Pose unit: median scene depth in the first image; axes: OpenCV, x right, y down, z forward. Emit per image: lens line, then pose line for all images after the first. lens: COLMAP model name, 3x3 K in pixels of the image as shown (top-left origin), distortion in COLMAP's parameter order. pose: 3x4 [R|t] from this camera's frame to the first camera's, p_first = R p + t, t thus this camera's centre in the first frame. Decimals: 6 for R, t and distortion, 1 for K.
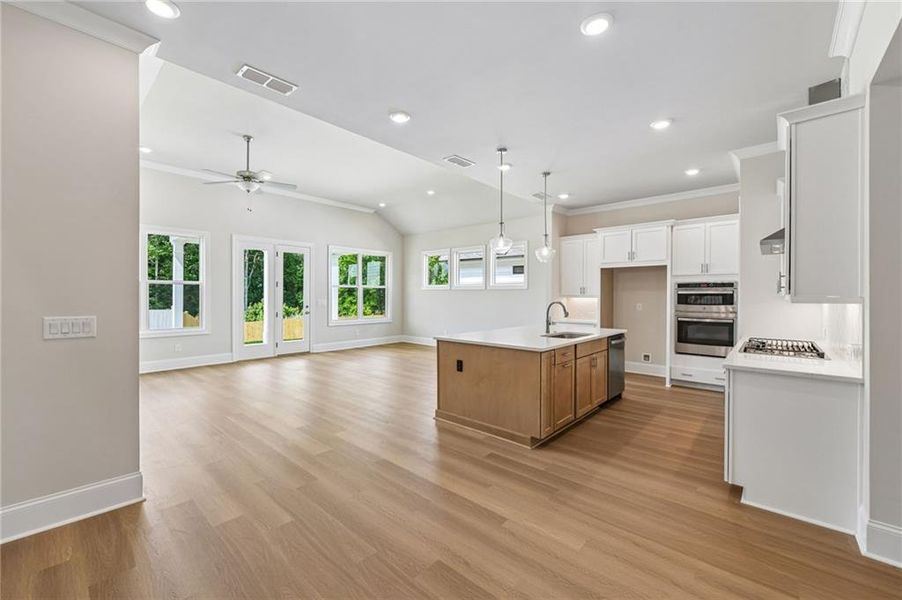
lens RADIAL K [[370.2, 0, 451.0], [0, 370.2, 300.0], [0, 0, 1]] dist [0.000107, 0.000018]
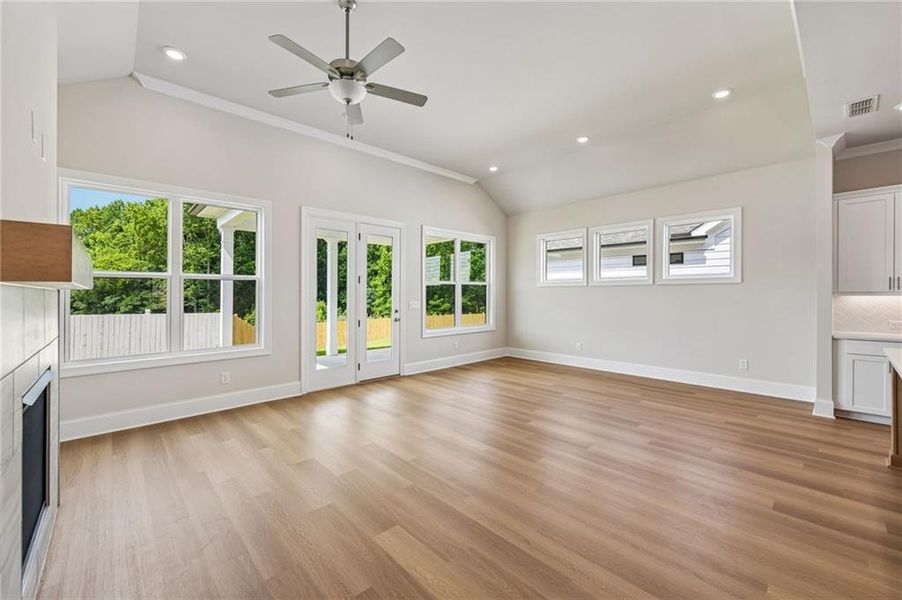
lens RADIAL K [[366.3, 0, 449.0], [0, 366.3, 293.2], [0, 0, 1]] dist [-0.000091, -0.000045]
pose [[0.995650, -0.008130, -0.092821, -0.211376], [0.006587, 0.999835, -0.016921, -0.003507], [0.092943, 0.016236, 0.995539, 0.292061]]
